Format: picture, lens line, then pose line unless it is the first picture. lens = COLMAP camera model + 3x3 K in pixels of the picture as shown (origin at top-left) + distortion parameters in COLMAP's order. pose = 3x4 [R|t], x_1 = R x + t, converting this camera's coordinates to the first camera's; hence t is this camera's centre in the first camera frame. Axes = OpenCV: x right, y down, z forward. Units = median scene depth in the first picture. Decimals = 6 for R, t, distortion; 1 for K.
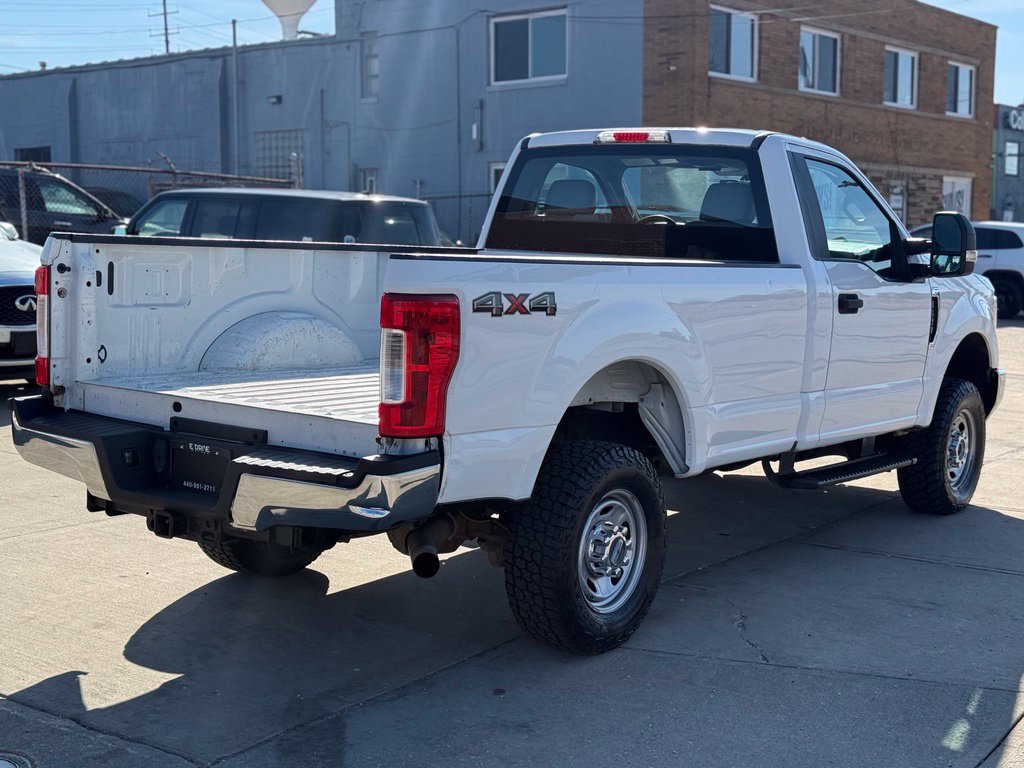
lens RADIAL K [[1458.8, 0, 530.7], [0, 1458.8, 401.6], [0, 0, 1]] dist [0.187337, -0.369048]
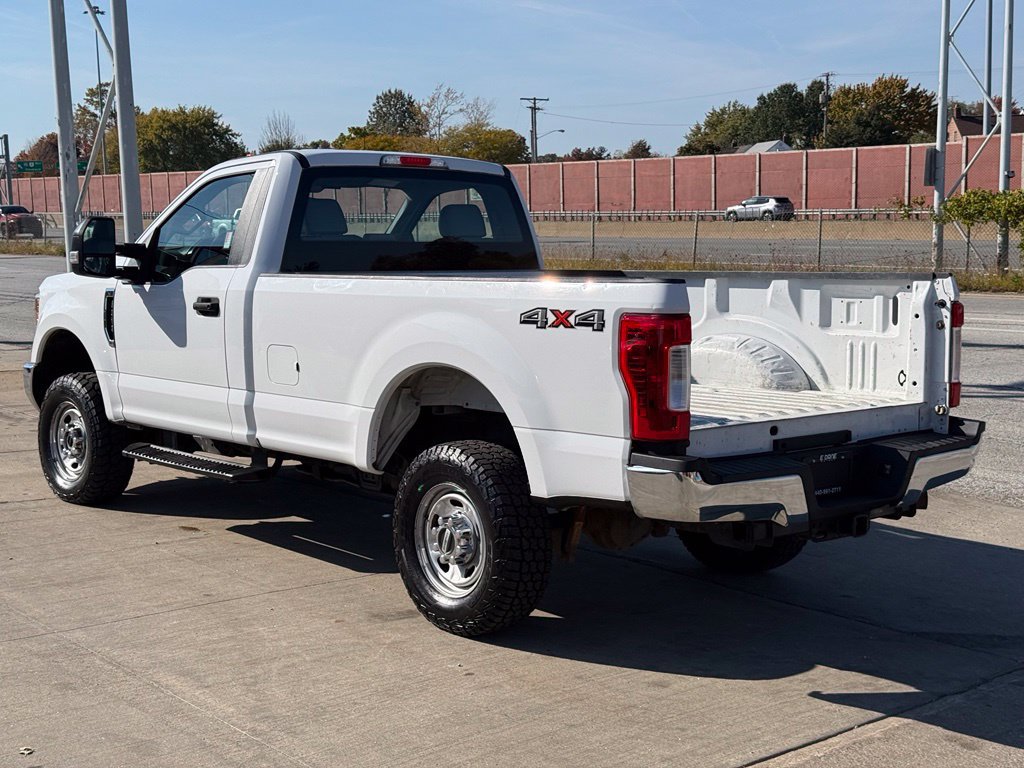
lens RADIAL K [[1429.1, 0, 512.0], [0, 1429.1, 384.0], [0, 0, 1]] dist [0.131795, -0.004176]
pose [[0.225738, -0.131436, 0.965281, -0.909687], [0.119709, 0.987090, 0.106411, -0.115909], [-0.966805, 0.091532, 0.238558, 0.656120]]
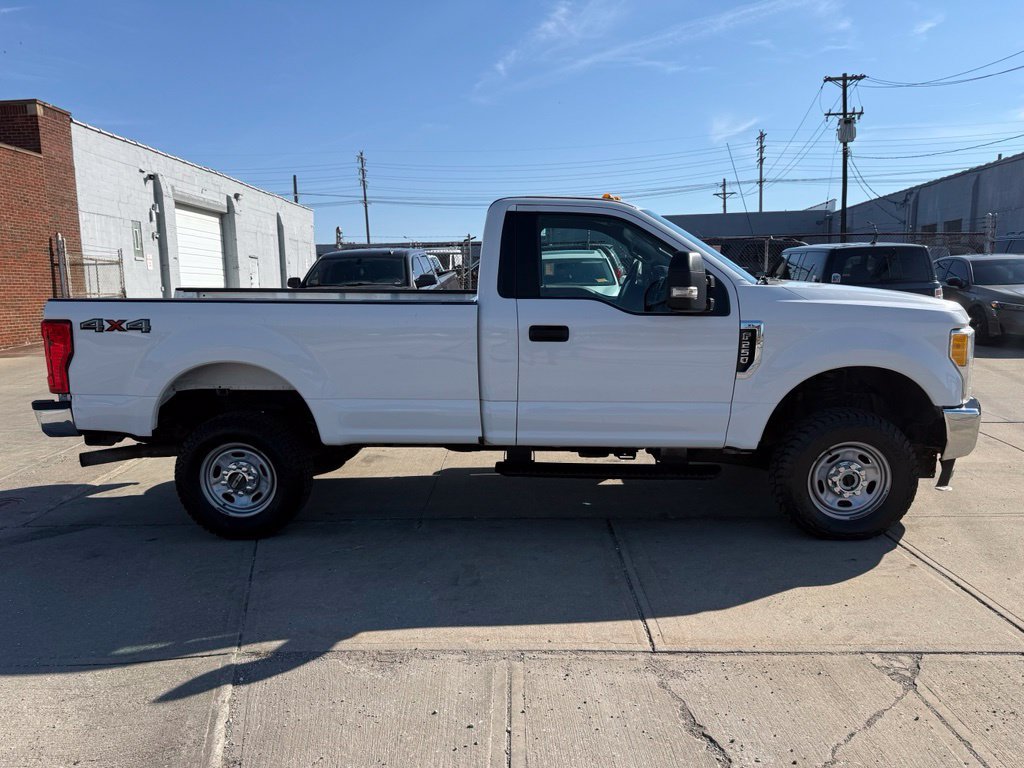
lens RADIAL K [[772.4, 0, 502.6], [0, 772.4, 406.5], [0, 0, 1]] dist [0.006848, 0.001706]
pose [[0.542861, 0.115450, -0.831849, 0.673811], [-0.068800, 0.993290, 0.092958, -0.057608], [0.837000, 0.006768, 0.547161, 0.570877]]
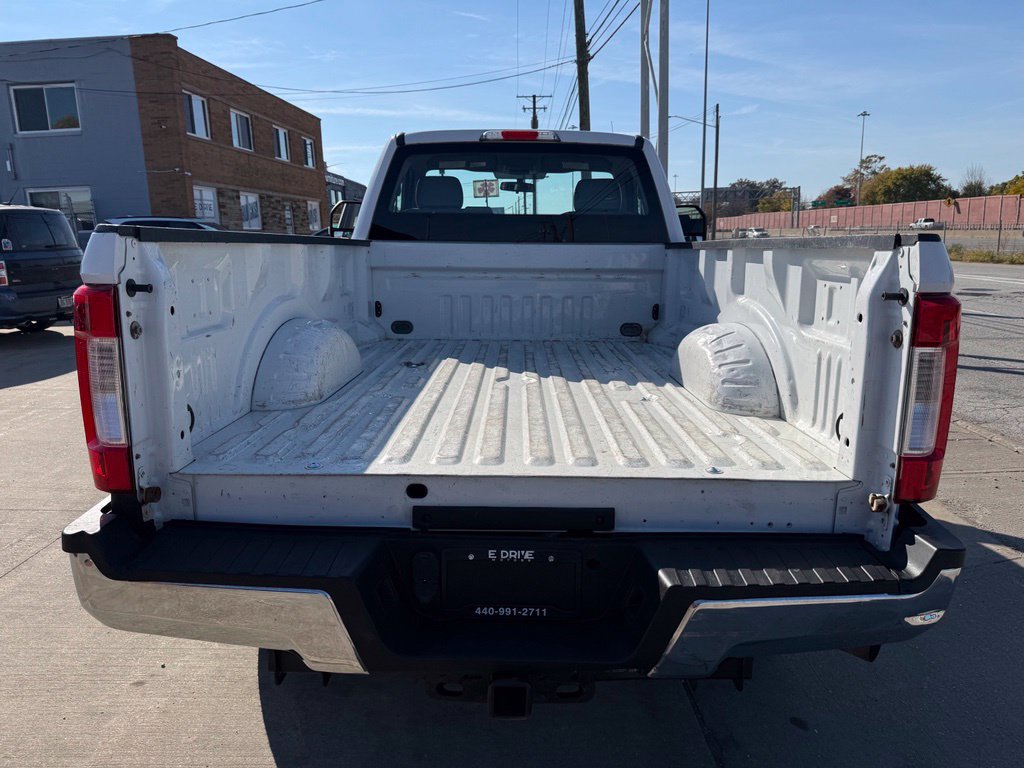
lens RADIAL K [[721.3, 0, 512.0], [0, 721.3, 384.0], [0, 0, 1]] dist [0.099286, -0.182419]
pose [[0.813777, -0.140504, 0.563937, -0.266826], [0.089210, 0.989036, 0.117685, -0.054096], [-0.574290, -0.045461, 0.817389, 0.505365]]
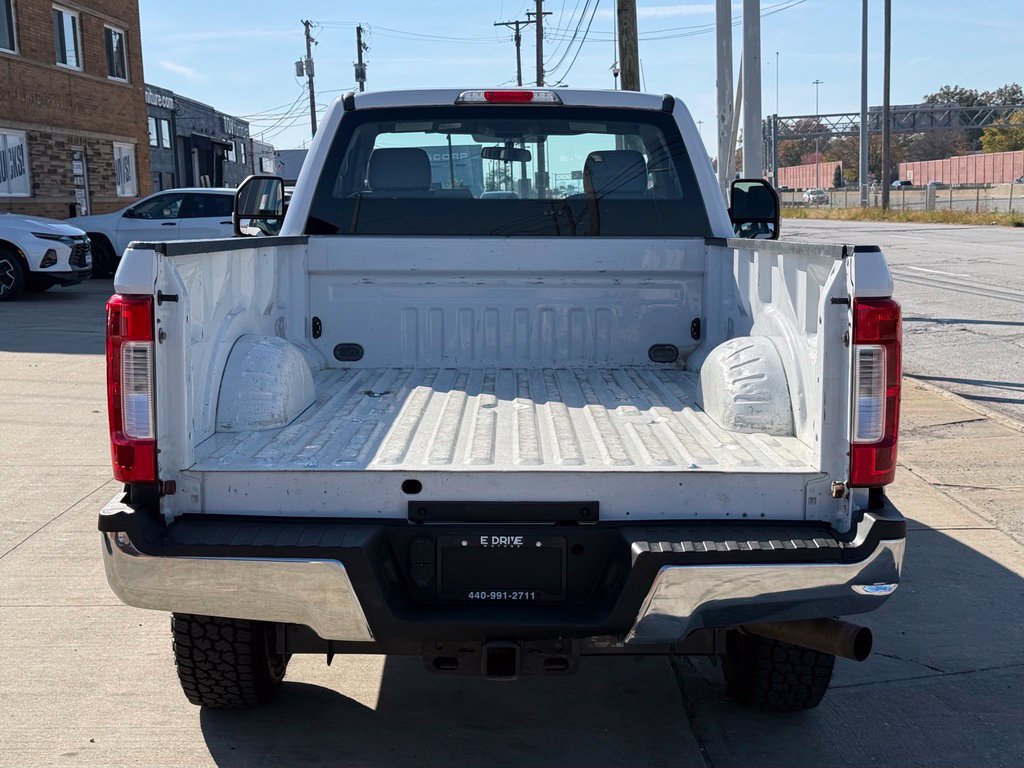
lens RADIAL K [[1457.5, 0, 509.1], [0, 1457.5, 372.1], [0, 0, 1]] dist [0.107950, -0.060740]
pose [[0.809061, -0.098625, 0.579390, -0.416542], [0.095900, 0.994761, 0.035415, -0.048692], [-0.579847, 0.026911, 0.814280, 0.295373]]
